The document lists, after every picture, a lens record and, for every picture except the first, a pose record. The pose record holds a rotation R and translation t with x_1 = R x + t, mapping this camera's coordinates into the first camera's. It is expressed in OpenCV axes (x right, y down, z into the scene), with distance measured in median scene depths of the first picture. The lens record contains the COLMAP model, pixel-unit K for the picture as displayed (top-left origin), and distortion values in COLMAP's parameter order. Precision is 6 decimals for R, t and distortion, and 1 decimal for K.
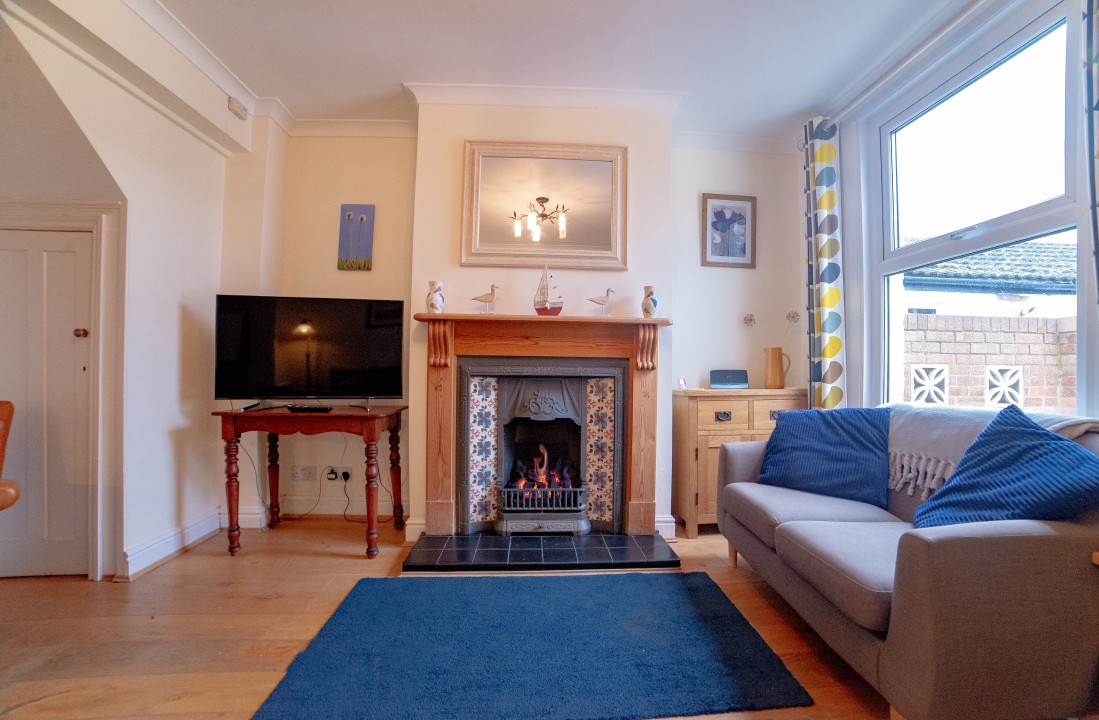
lens RADIAL K [[457.5, 0, 554.2], [0, 457.5, 356.6], [0, 0, 1]] dist [-0.047547, 0.000369]
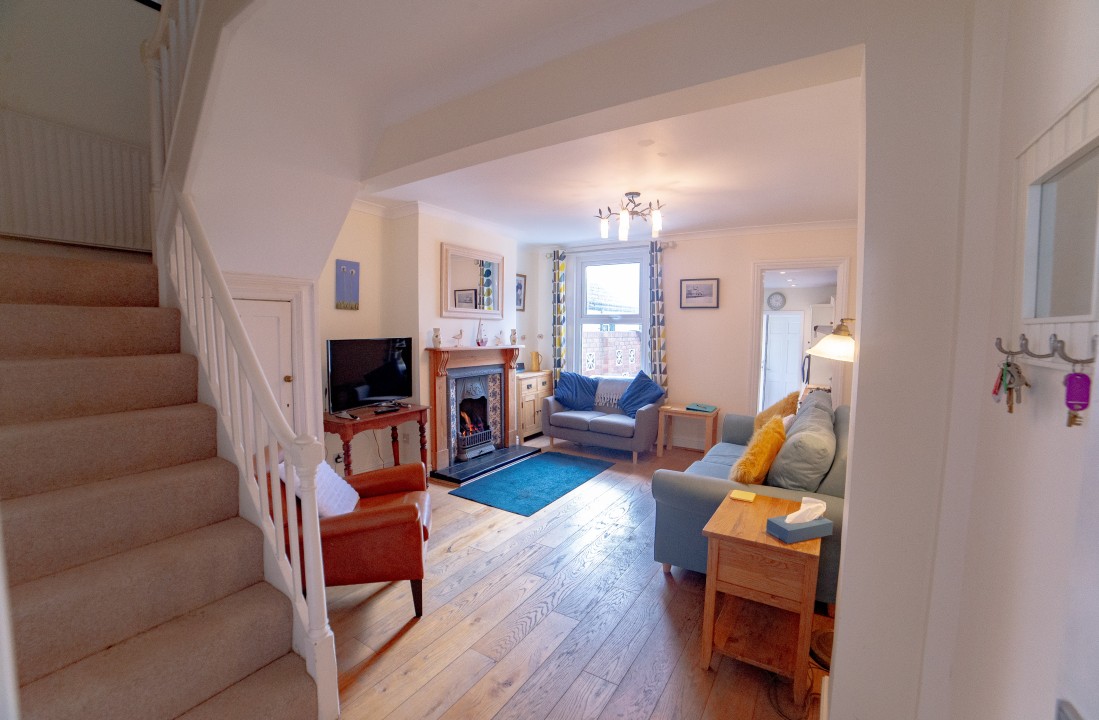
lens RADIAL K [[457.5, 0, 551.3], [0, 457.5, 364.6], [0, 0, 1]] dist [-0.047547, 0.000369]
pose [[0.592109, -0.069757, 0.802833, -1.352755], [-0.020496, 0.994621, 0.101537, -0.201510], [-0.805597, -0.076576, 0.587495, -0.366585]]
